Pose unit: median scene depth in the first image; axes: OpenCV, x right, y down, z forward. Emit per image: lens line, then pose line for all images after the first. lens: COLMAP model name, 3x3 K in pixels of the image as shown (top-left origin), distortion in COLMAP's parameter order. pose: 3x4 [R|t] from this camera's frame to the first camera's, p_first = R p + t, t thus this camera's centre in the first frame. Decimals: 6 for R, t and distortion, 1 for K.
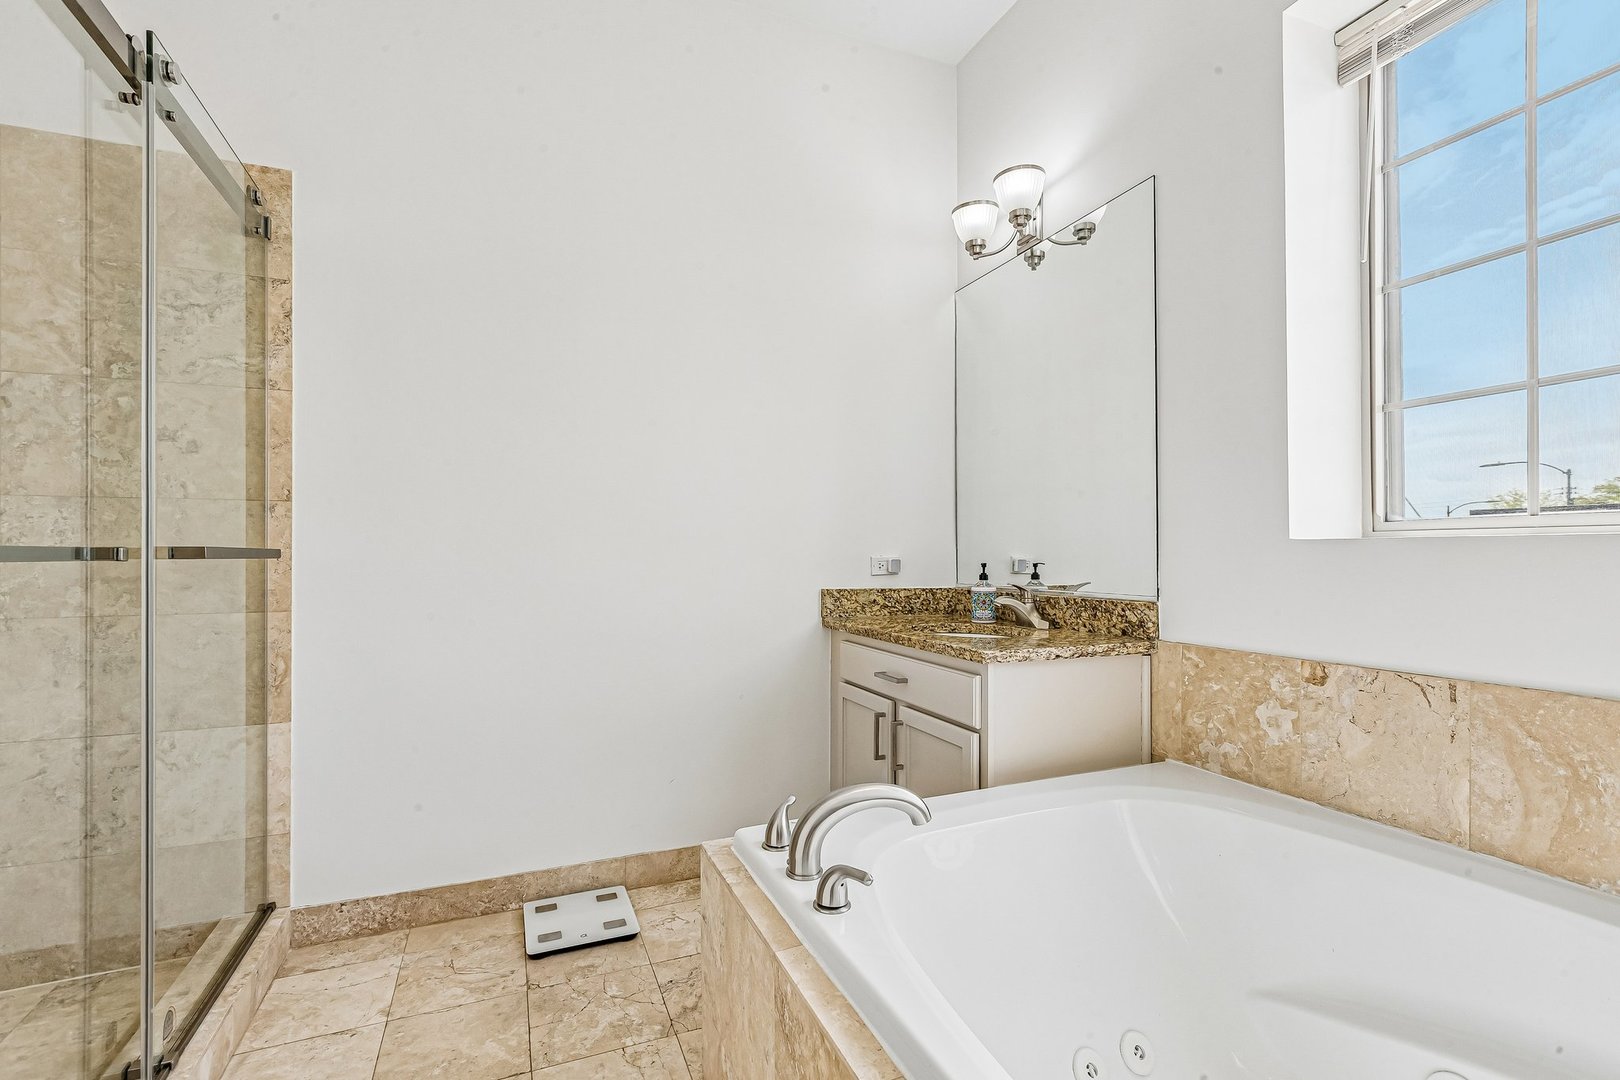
lens RADIAL K [[738.4, 0, 813.4], [0, 738.4, 549.8], [0, 0, 1]] dist [0.003184, -0.000136]
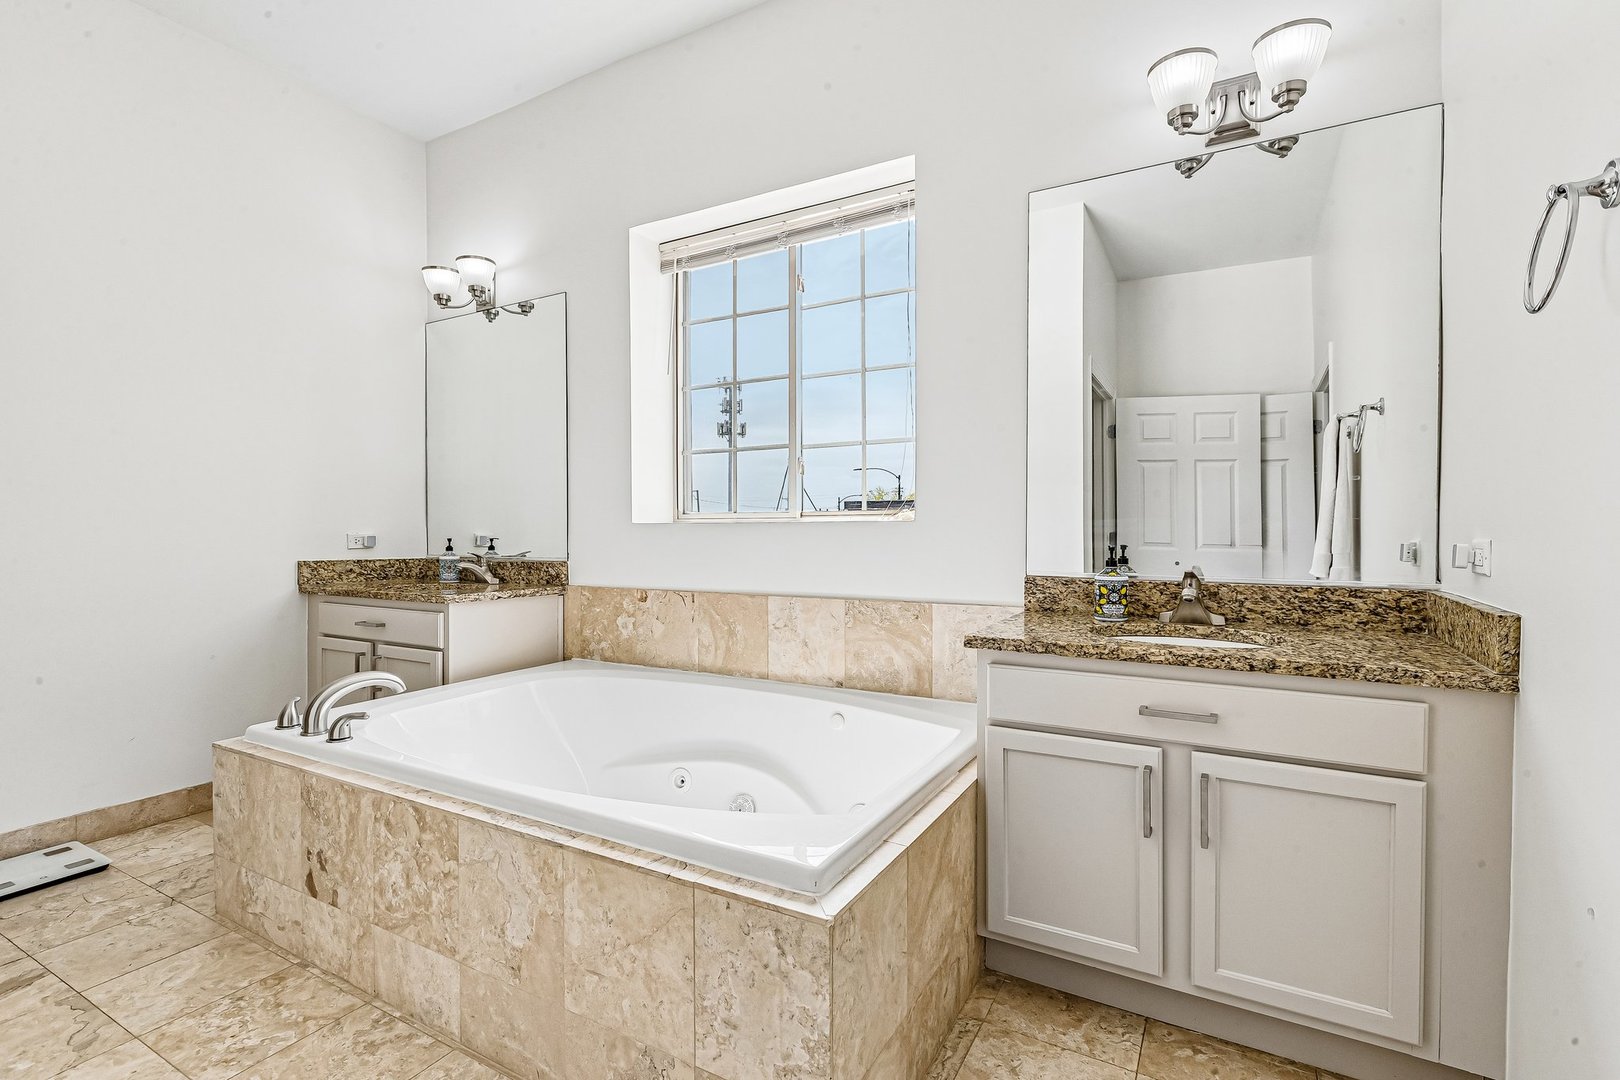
lens RADIAL K [[738.4, 0, 834.9], [0, 738.4, 537.7], [0, 0, 1]] dist [0.003184, -0.000136]
pose [[0.771436, -0.003356, 0.636298, -0.103771], [-0.004438, 0.999933, 0.010654, -0.000190], [-0.636291, -0.011043, 0.771370, -0.598033]]
